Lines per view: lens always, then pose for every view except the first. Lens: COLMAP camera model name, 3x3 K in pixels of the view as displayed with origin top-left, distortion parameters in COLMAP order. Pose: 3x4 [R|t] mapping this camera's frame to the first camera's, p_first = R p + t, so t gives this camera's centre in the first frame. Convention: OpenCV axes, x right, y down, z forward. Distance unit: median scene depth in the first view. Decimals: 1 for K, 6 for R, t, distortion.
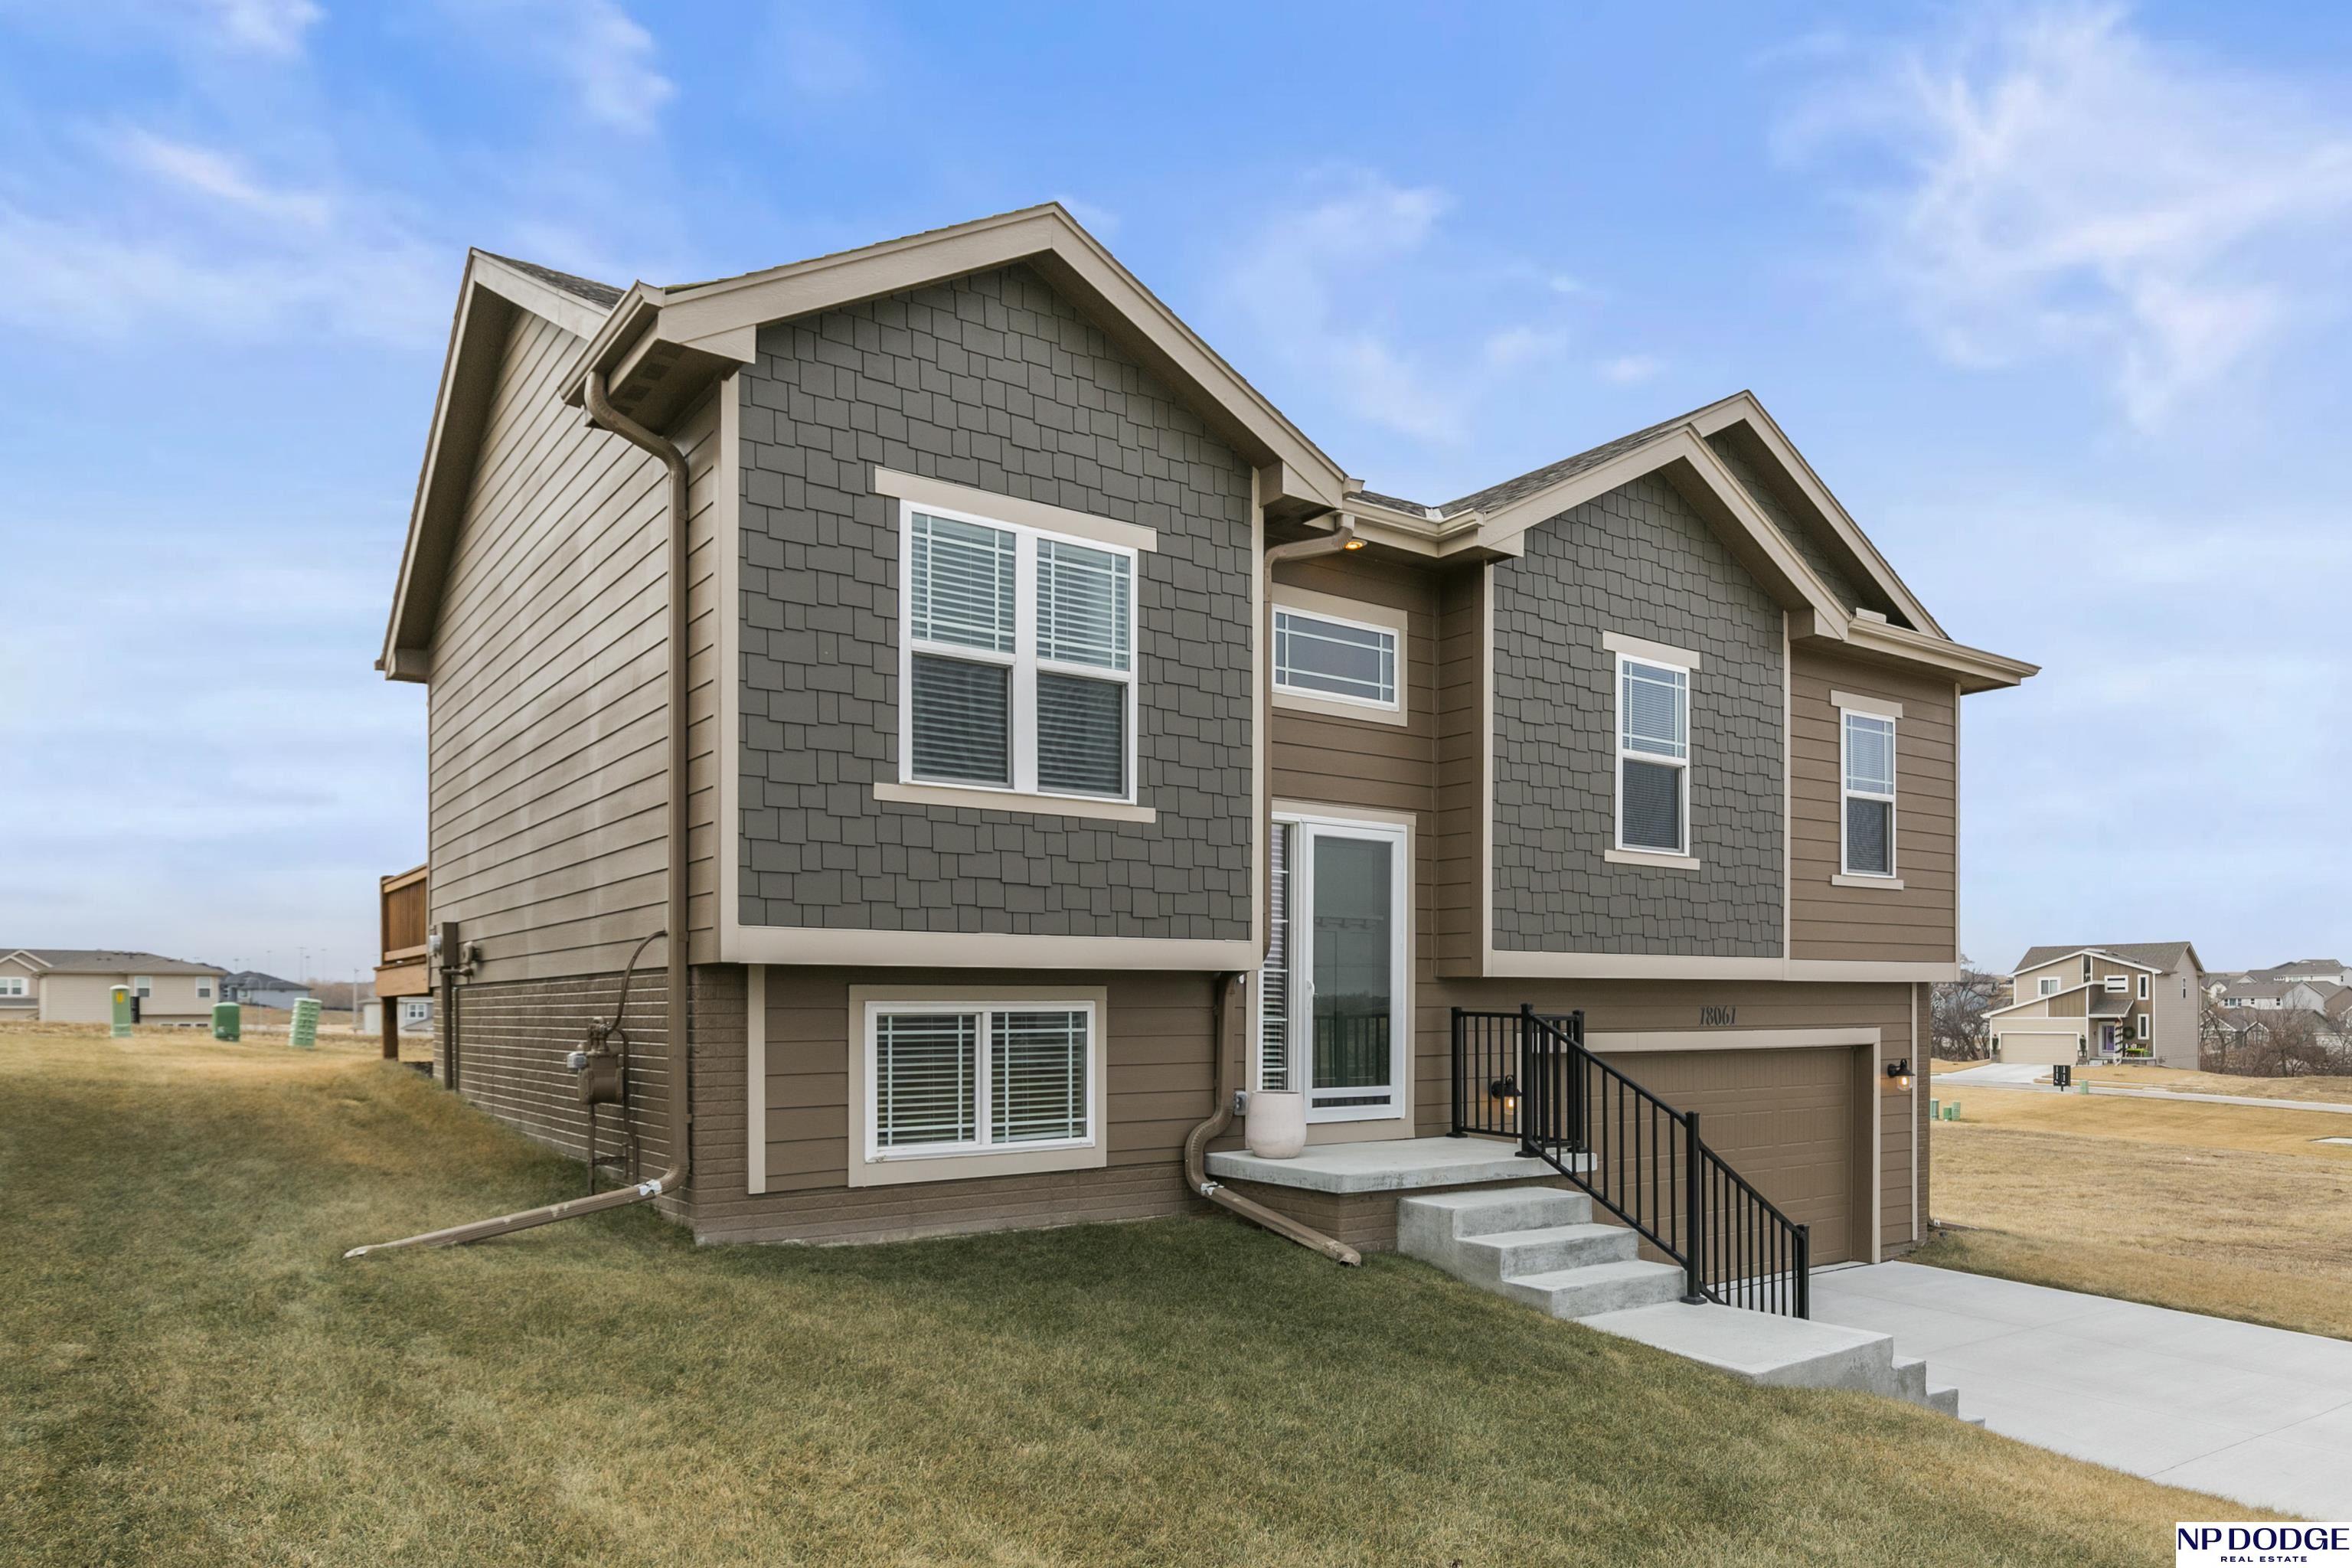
lens RADIAL K [[1477.5, 0, 1176.2], [0, 1477.5, 1001.5], [0, 0, 1]] dist [0.003813, -0.000078]
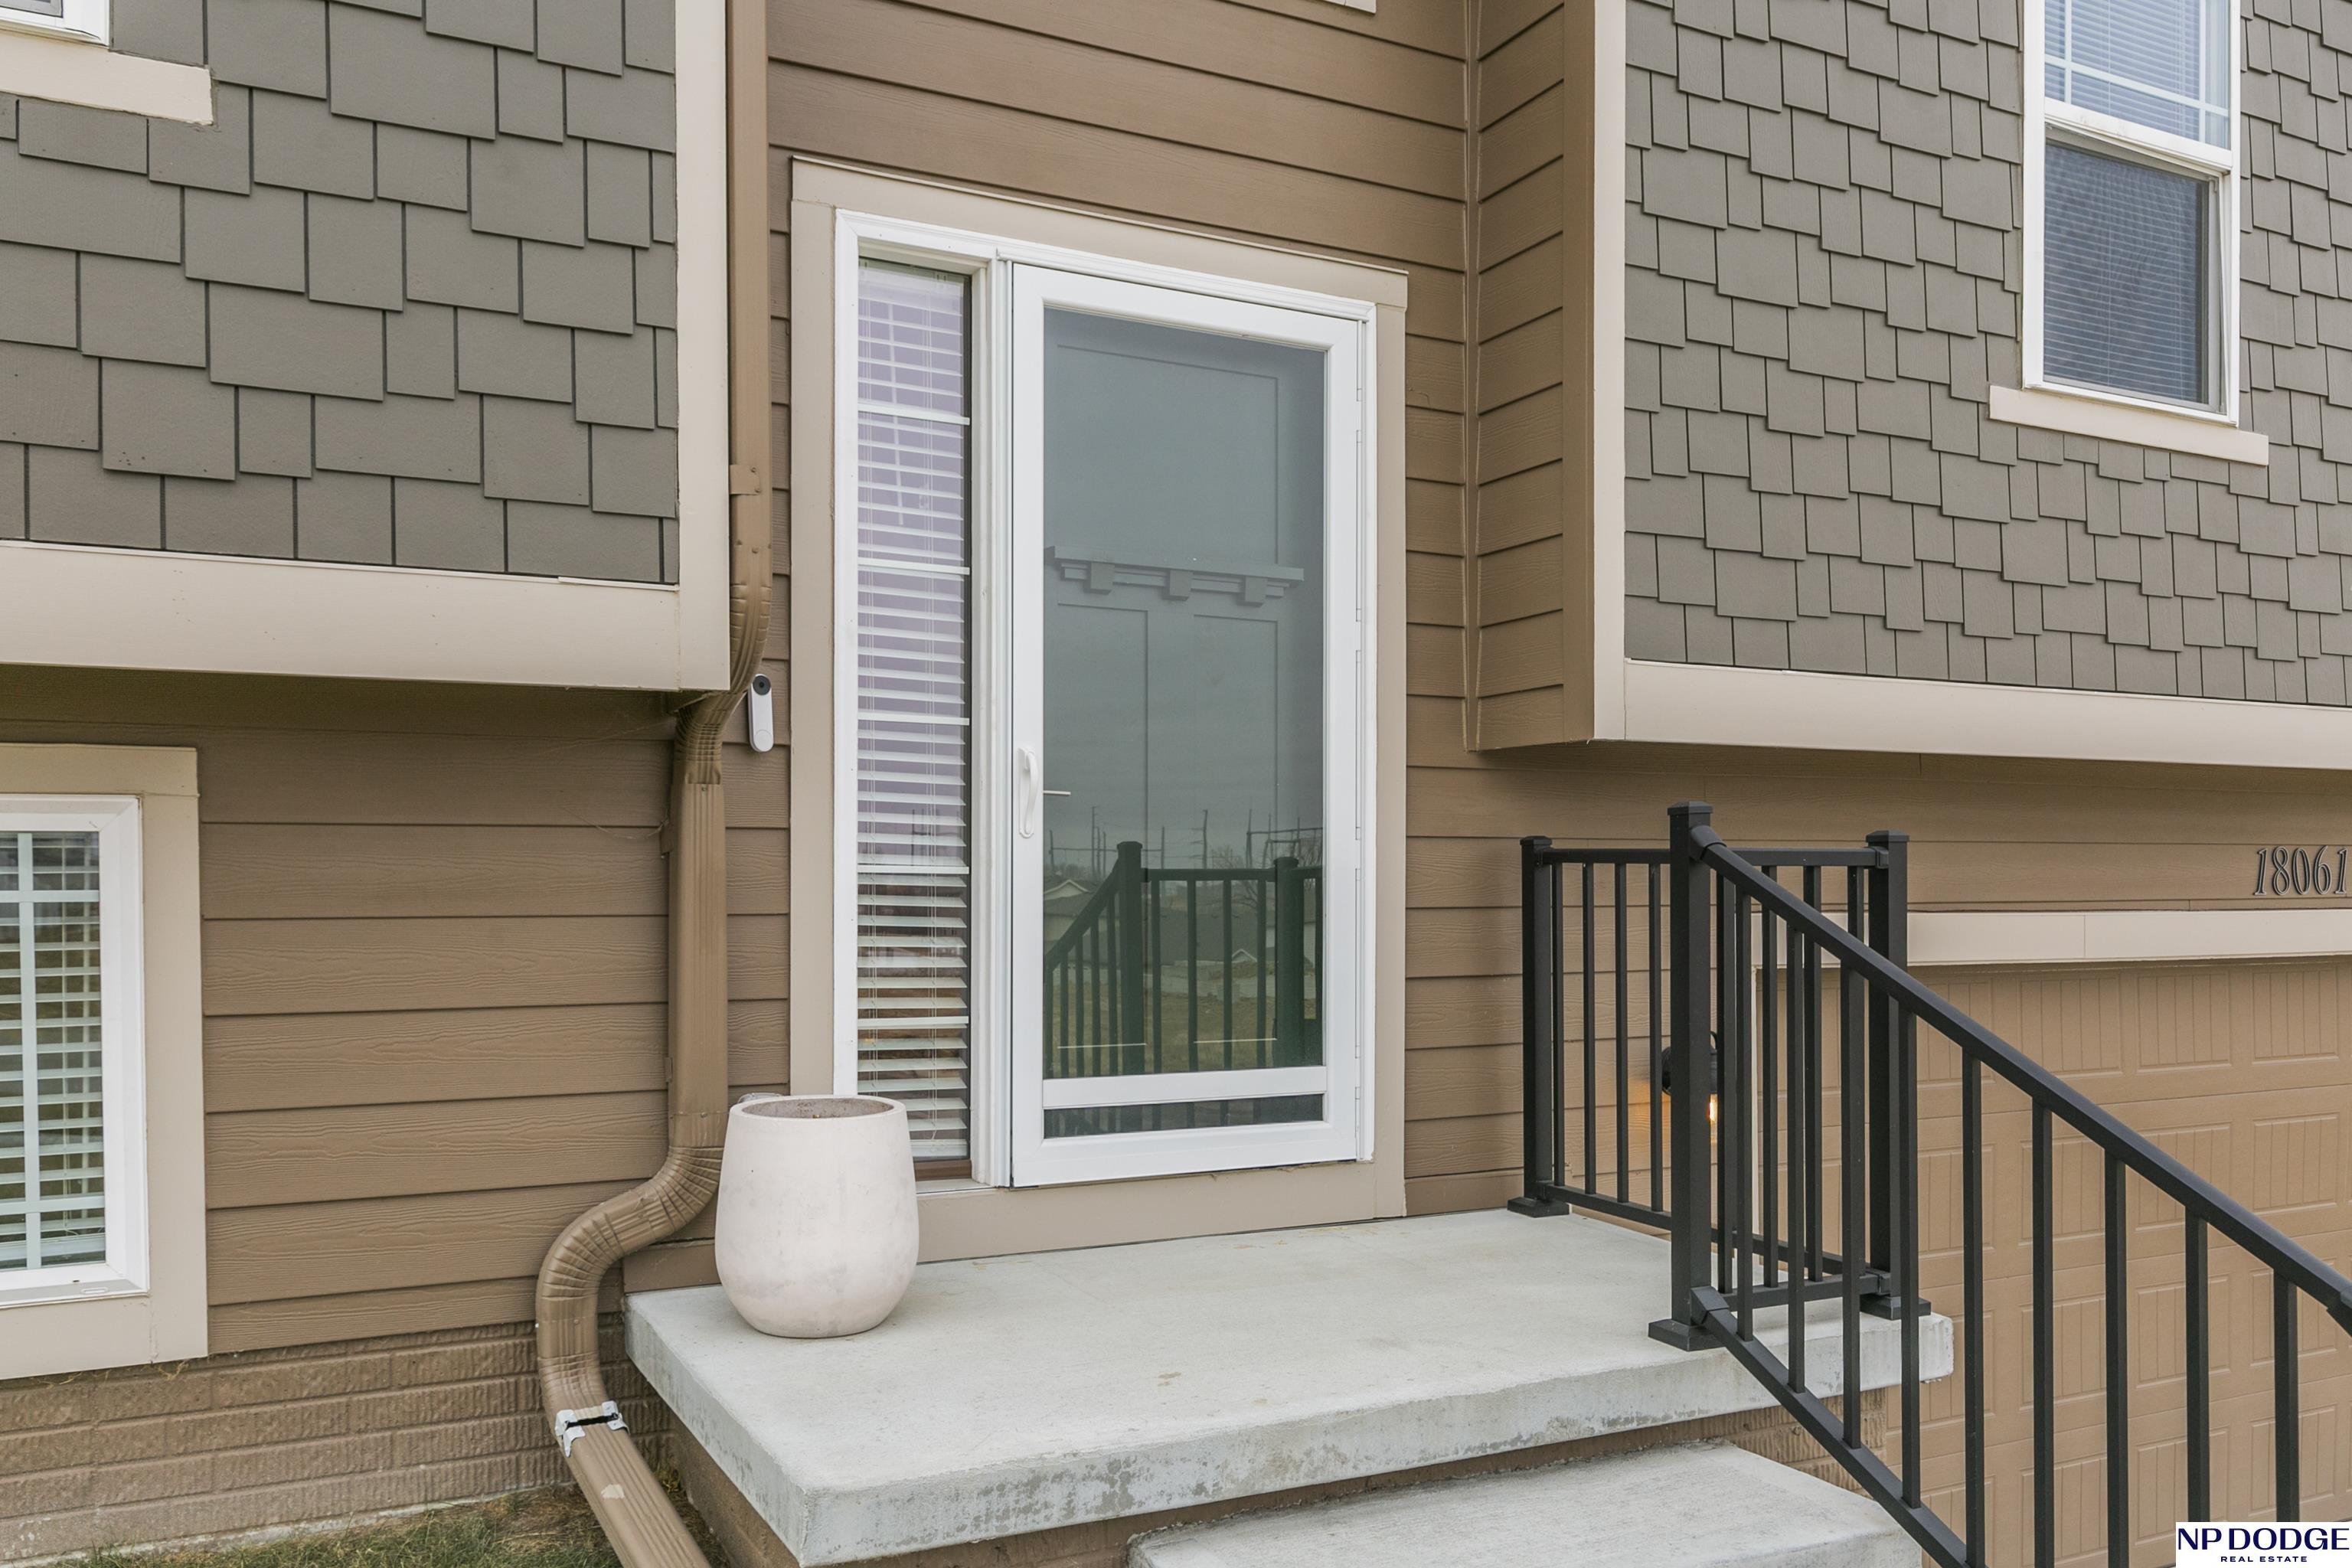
lens RADIAL K [[1803.6, 0, 1184.1], [0, 1803.6, 902.6], [0, 0, 1]] dist [-0.000614, 0.000618]
pose [[0.988817, -0.001381, -0.149130, 0.201337], [0.002813, 0.999952, 0.009391, 0.017657], [0.149109, -0.009705, 0.988773, 0.670261]]
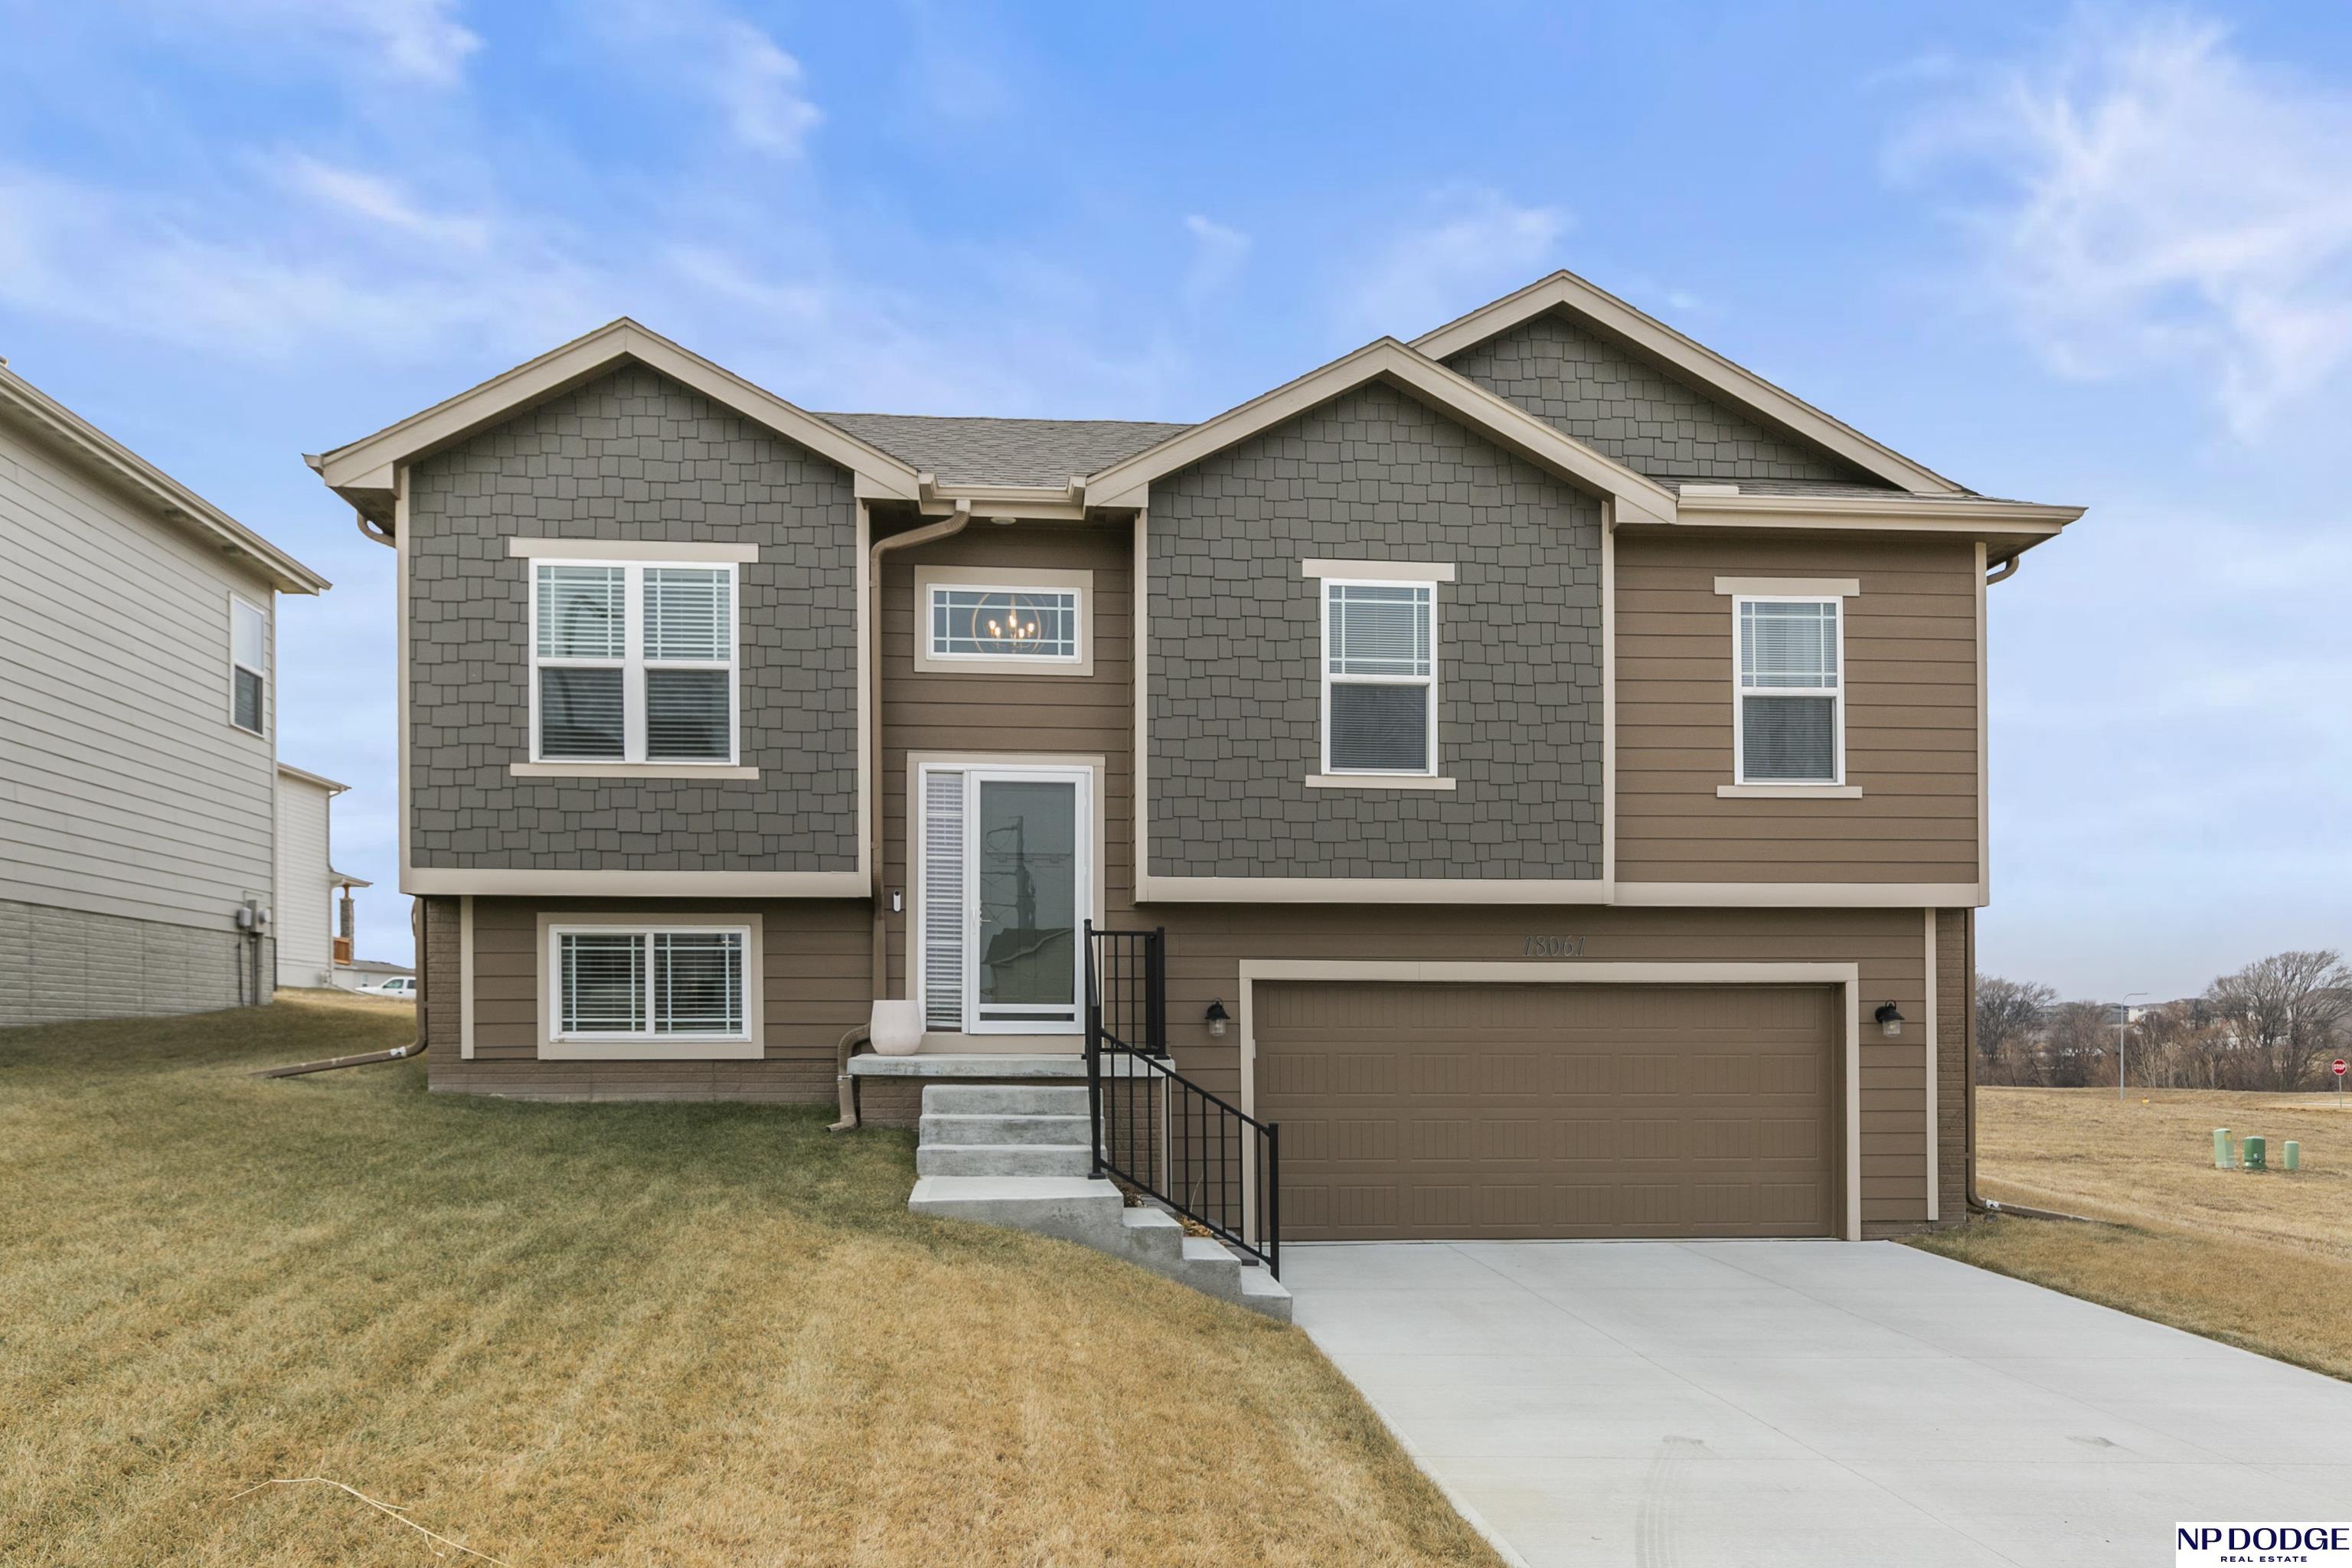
lens RADIAL K [[1676.2, 0, 1166.8], [0, 1676.2, 1026.8], [0, 0, 1]] dist [0.002119, -0.005028]
pose [[0.862600, -0.000231, -0.505886, 0.957516], [-0.000835, 0.999998, -0.001880, 0.087075], [0.505885, 0.002045, 0.862598, -0.045053]]
